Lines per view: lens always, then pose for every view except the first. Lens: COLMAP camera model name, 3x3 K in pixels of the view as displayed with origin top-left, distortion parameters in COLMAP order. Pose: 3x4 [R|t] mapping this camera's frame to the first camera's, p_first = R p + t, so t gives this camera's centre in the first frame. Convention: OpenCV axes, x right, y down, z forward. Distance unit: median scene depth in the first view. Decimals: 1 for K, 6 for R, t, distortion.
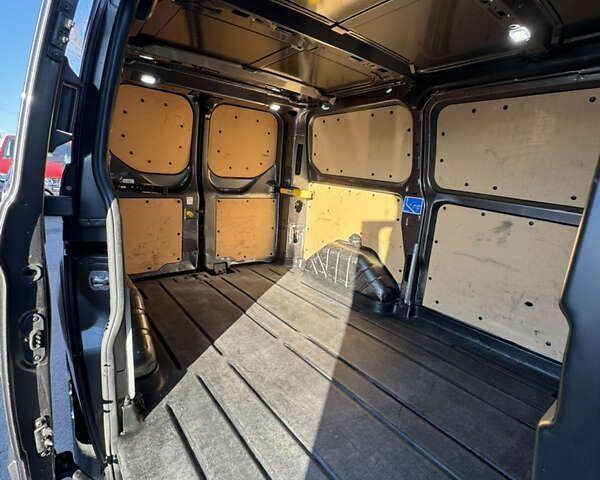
lens RADIAL K [[325.3, 0, 300.7], [0, 325.3, 239.4], [0, 0, 1]] dist [-0.015626, -0.000220]
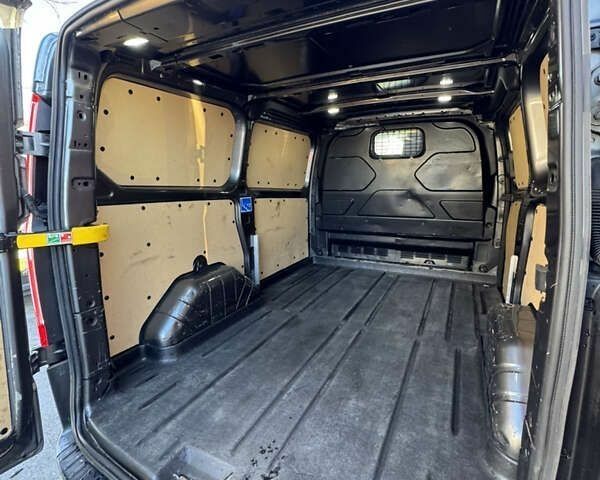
lens RADIAL K [[325.3, 0, 300.7], [0, 325.3, 239.2], [0, 0, 1]] dist [-0.015626, -0.000220]
pose [[-0.429135, -0.230893, 0.873231, -0.750691], [0.164614, 0.930592, 0.326957, -0.331670], [-0.888114, 0.284054, -0.361341, 1.273426]]
